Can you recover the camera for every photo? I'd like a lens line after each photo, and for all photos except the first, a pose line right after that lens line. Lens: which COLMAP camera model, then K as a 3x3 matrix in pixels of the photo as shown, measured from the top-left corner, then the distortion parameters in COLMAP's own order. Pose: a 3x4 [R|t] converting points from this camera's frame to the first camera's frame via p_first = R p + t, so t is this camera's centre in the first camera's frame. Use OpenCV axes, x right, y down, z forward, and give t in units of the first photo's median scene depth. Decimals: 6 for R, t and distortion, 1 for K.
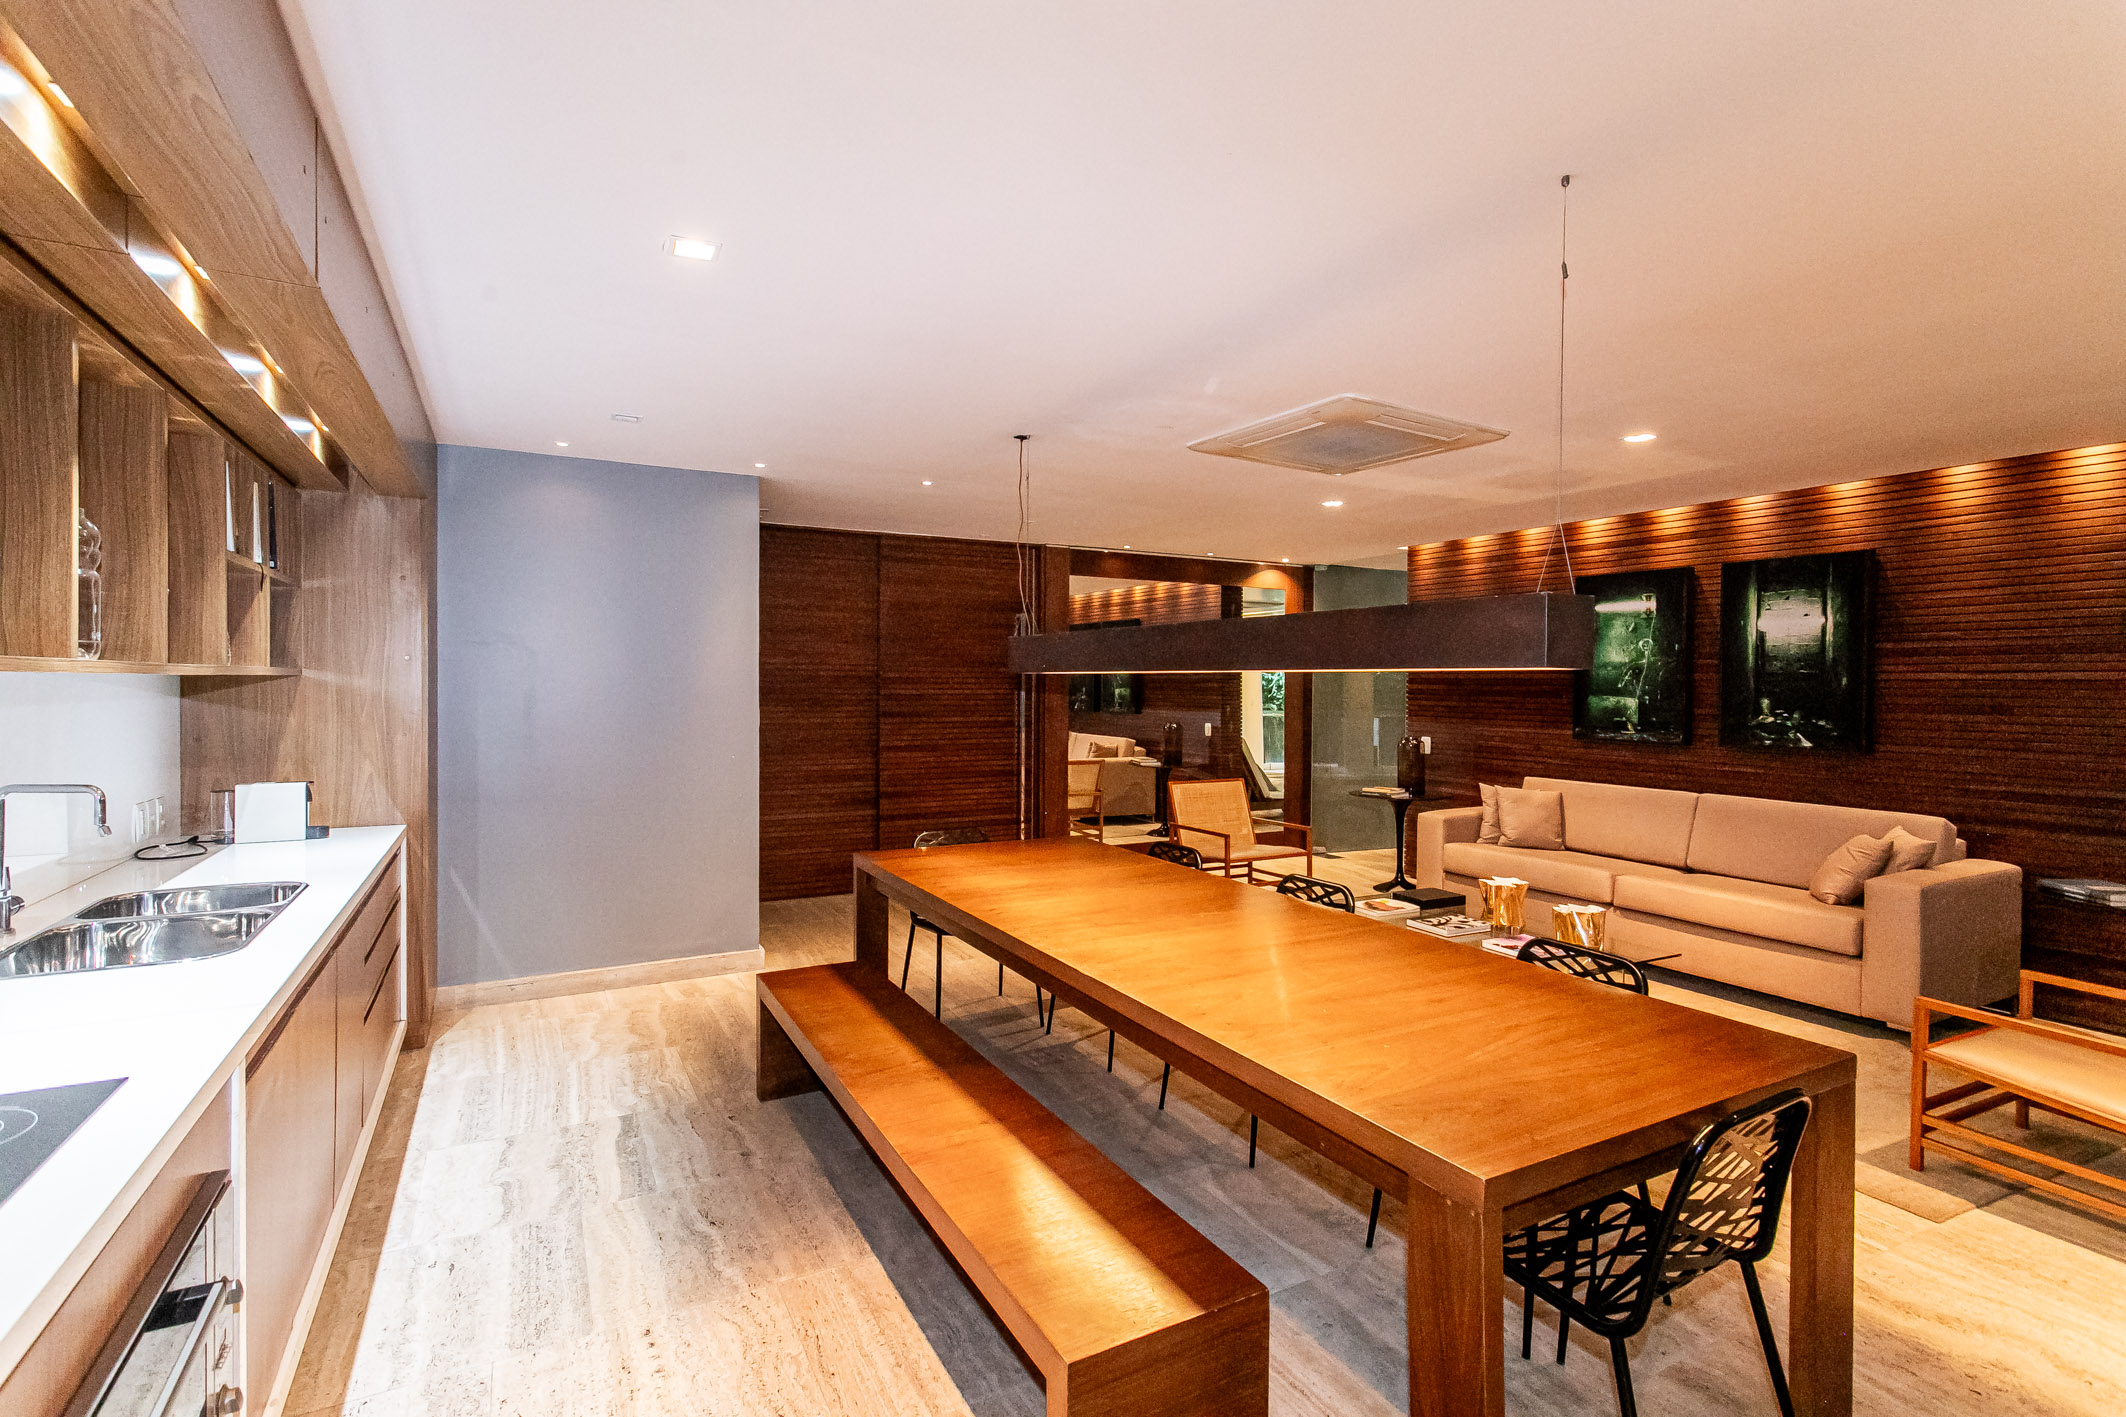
lens RADIAL K [[1037.9, 0, 1068.5], [0, 1037.9, 694.2], [0, 0, 1]] dist [-0.013198, 0.008870]
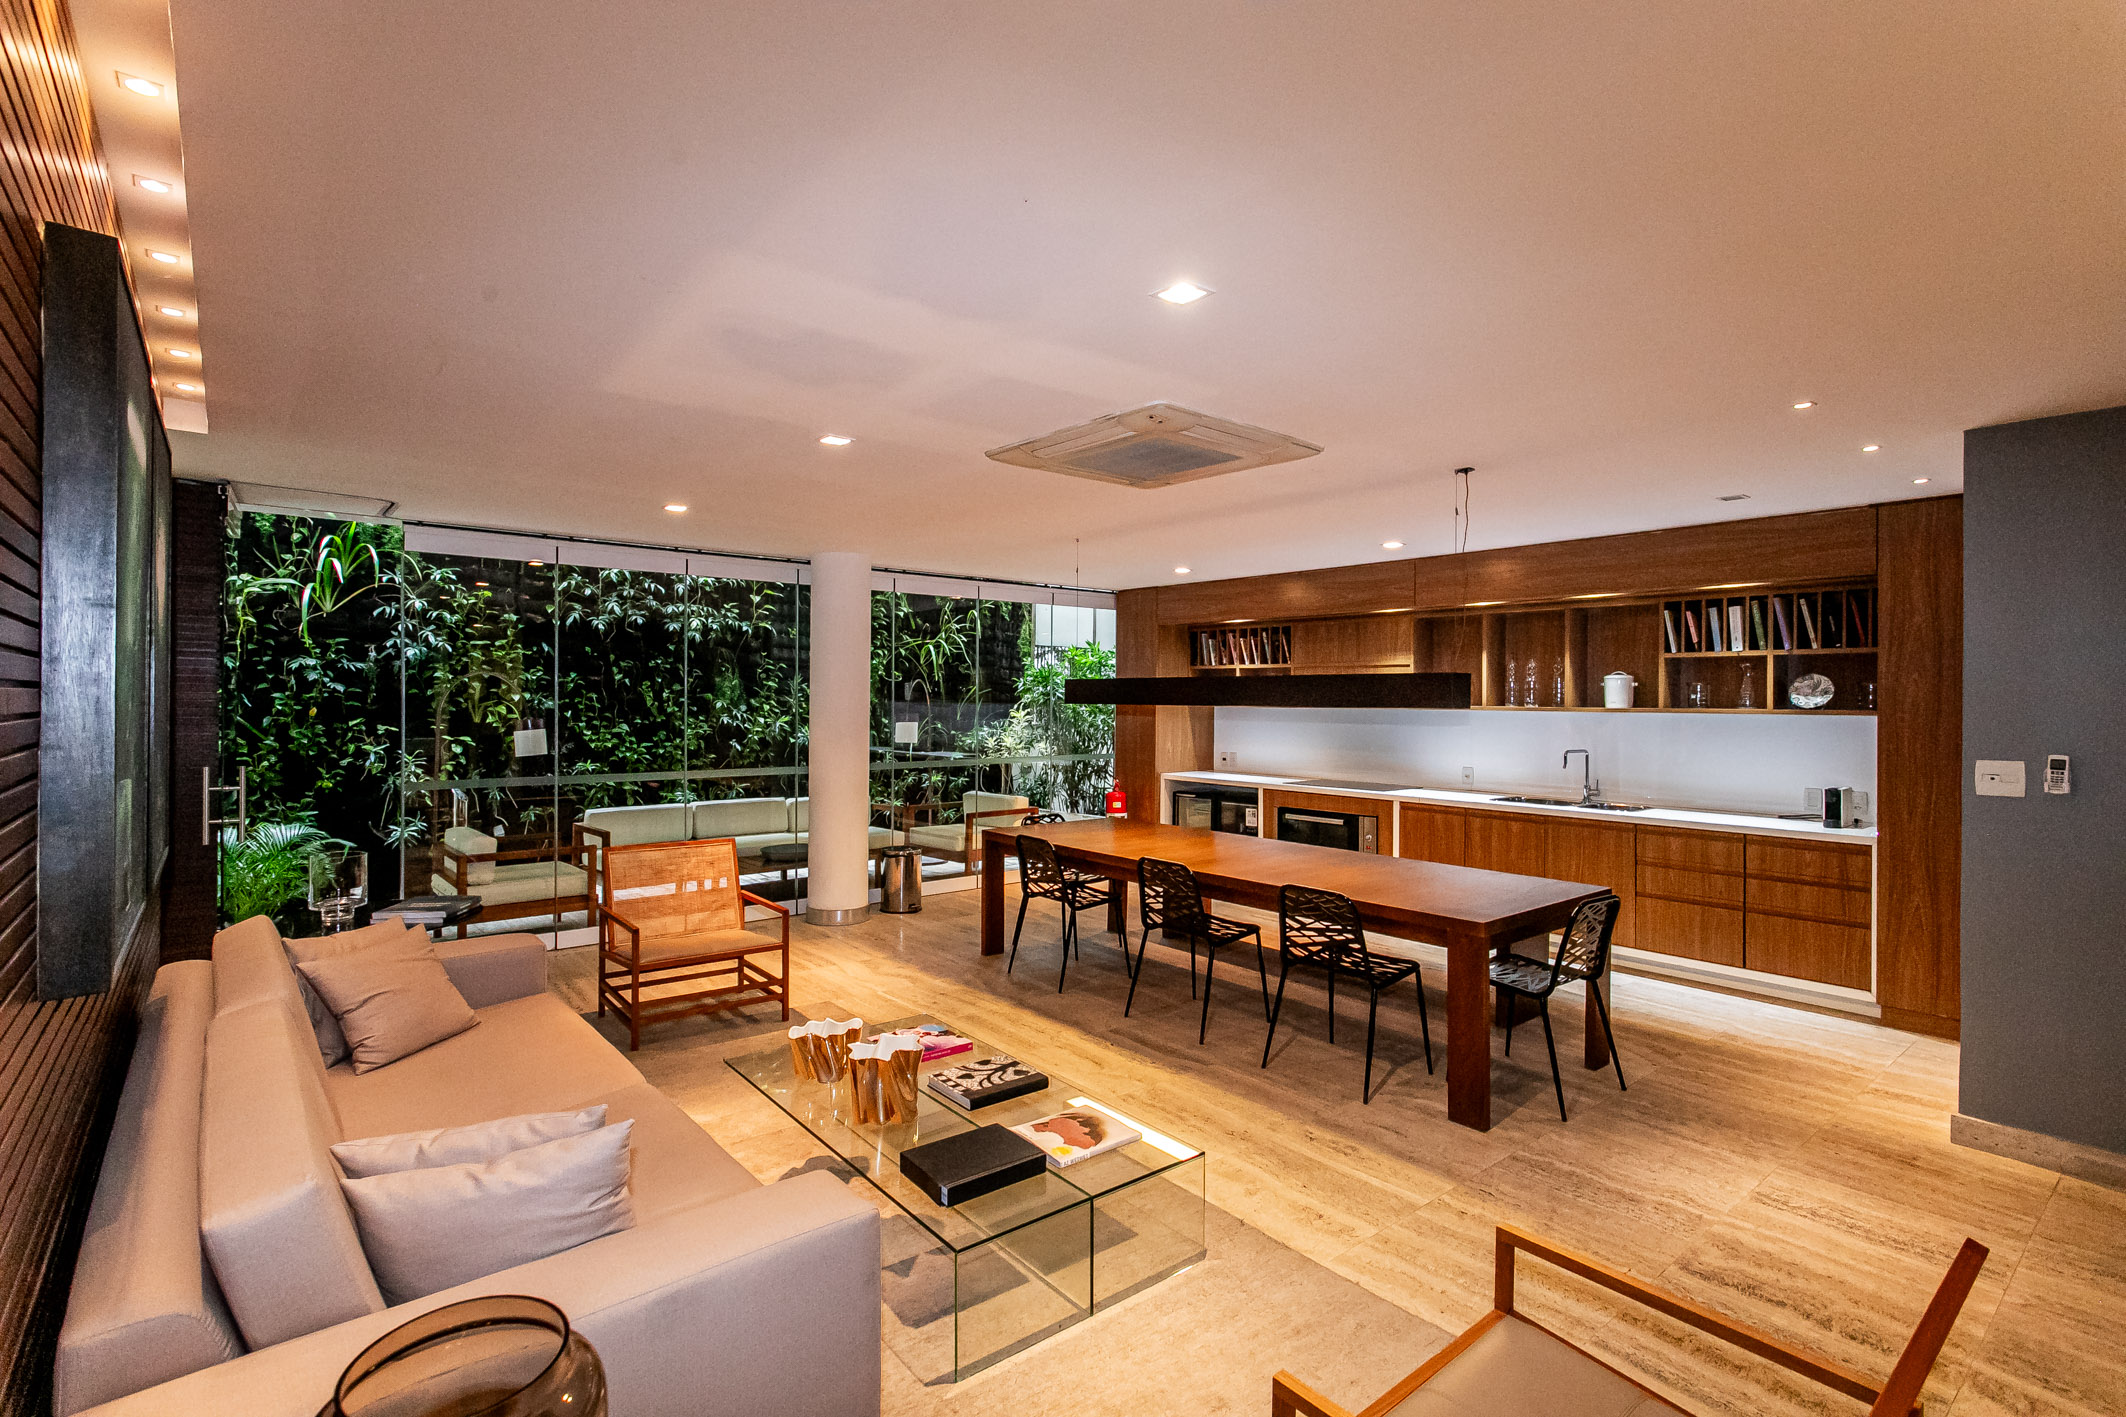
lens RADIAL K [[1006.7, 0, 1108.1], [0, 1006.7, 703.1], [0, 0, 1]] dist [-0.002373, 0.000059]
pose [[-0.974649, -0.013037, -0.223359, 0.380584], [-0.016609, 0.999762, 0.014120, -0.026526], [0.223122, 0.017472, -0.974634, 1.409930]]
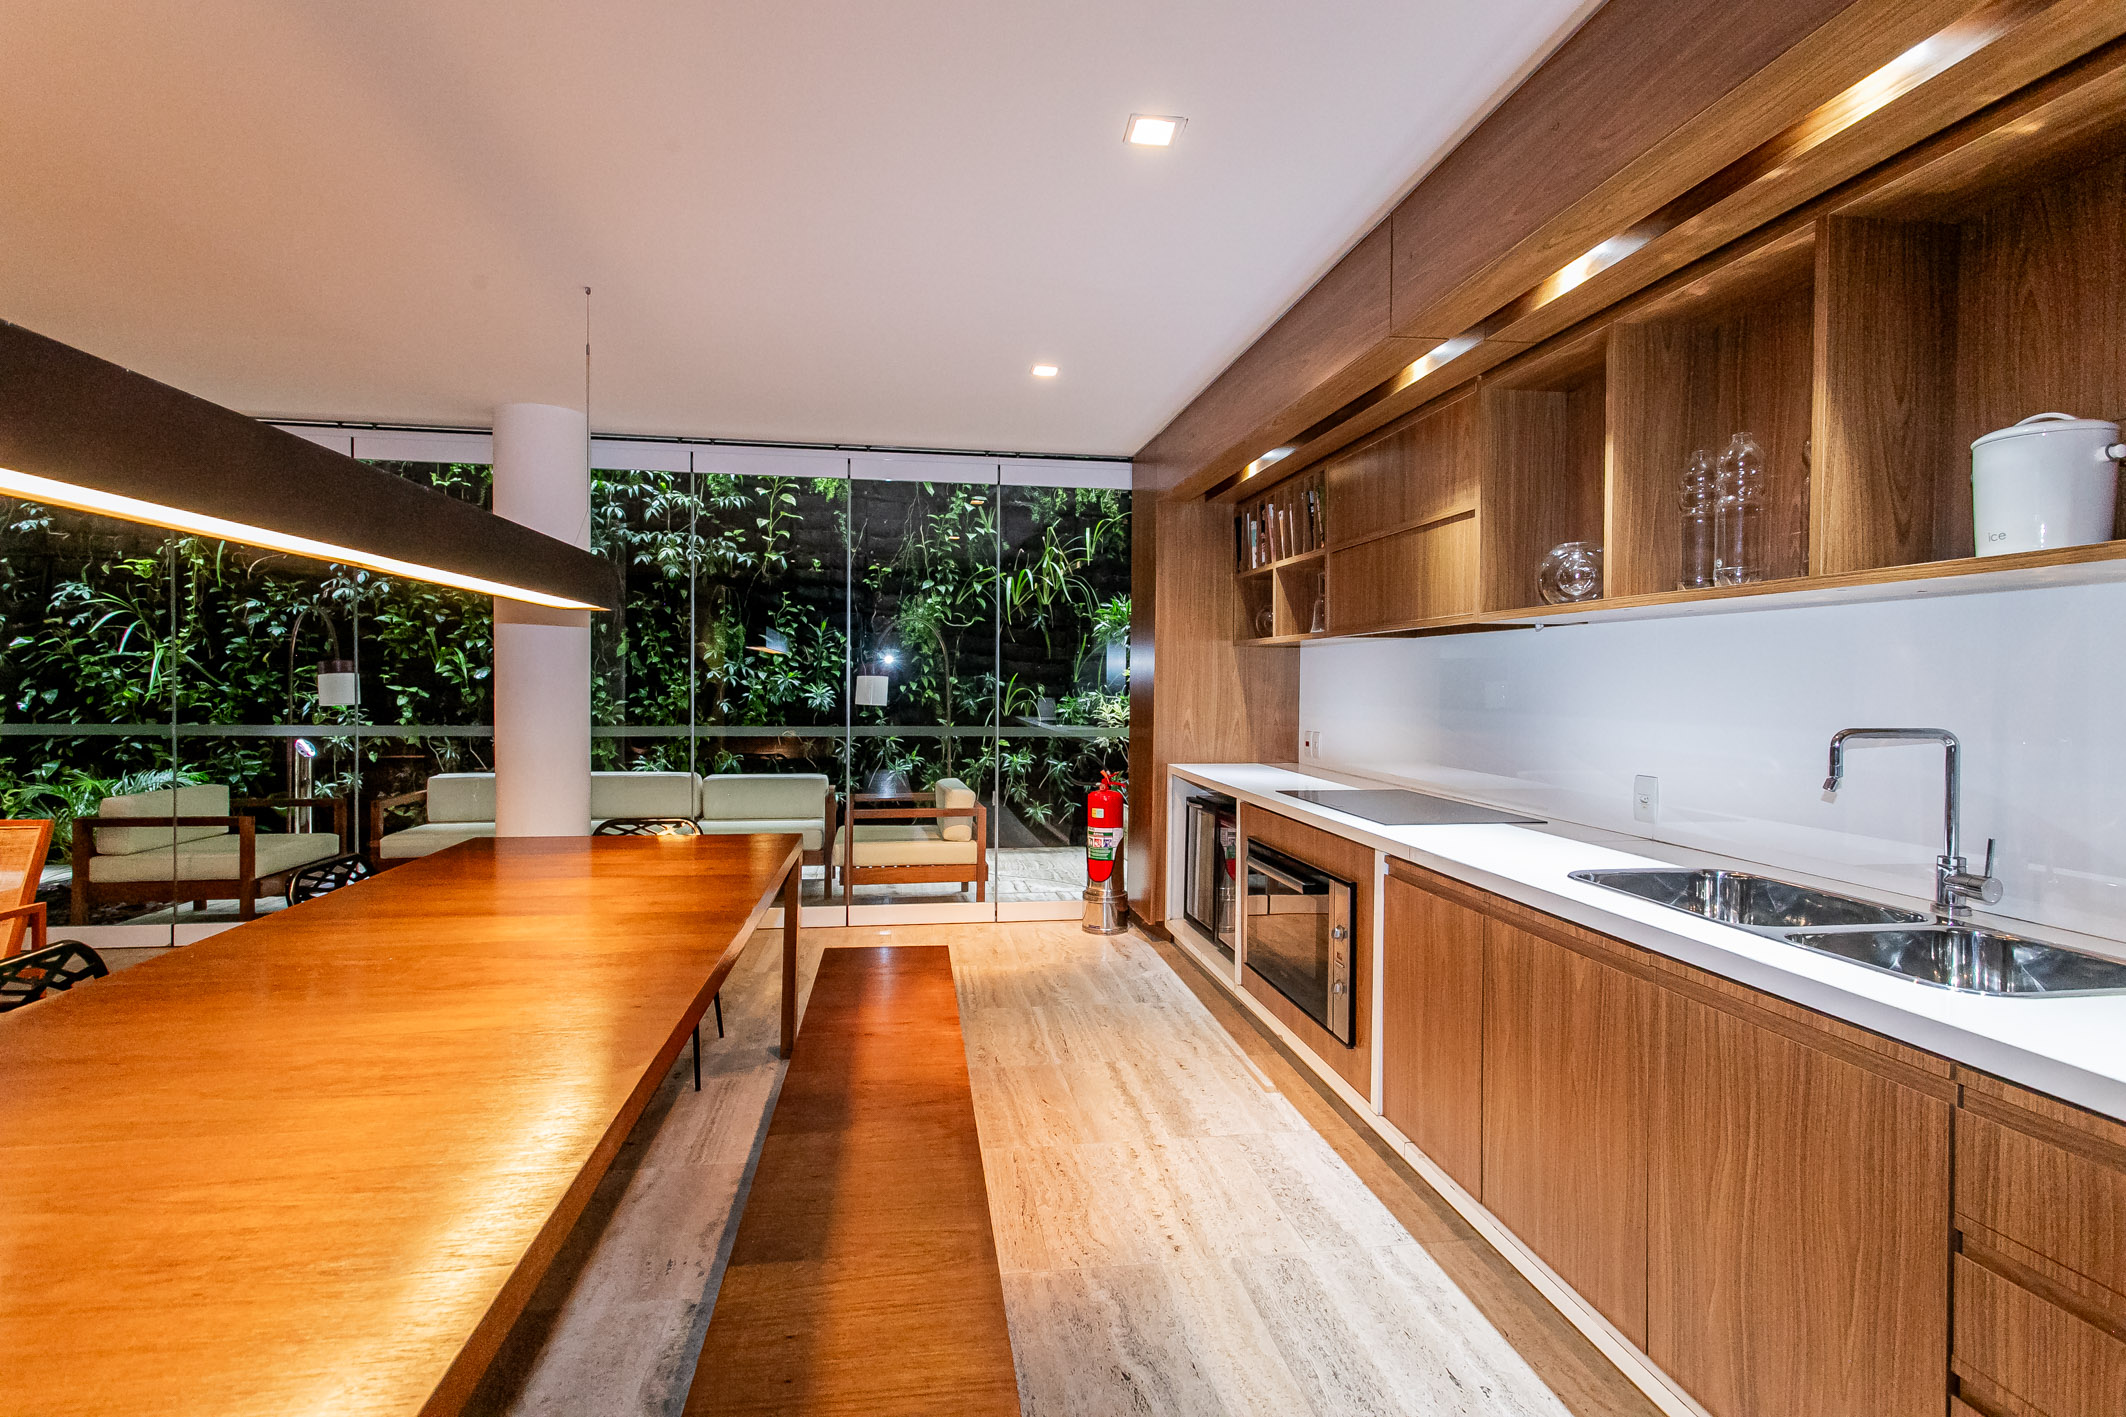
lens RADIAL K [[1037.9, 0, 1068.5], [0, 1037.9, 694.2], [0, 0, 1]] dist [-0.013198, 0.008870]
pose [[-0.945340, -0.020504, 0.325441, -0.256782], [-0.012439, 0.999562, 0.026843, 0.018106], [-0.325849, 0.021327, -0.945181, 0.813510]]
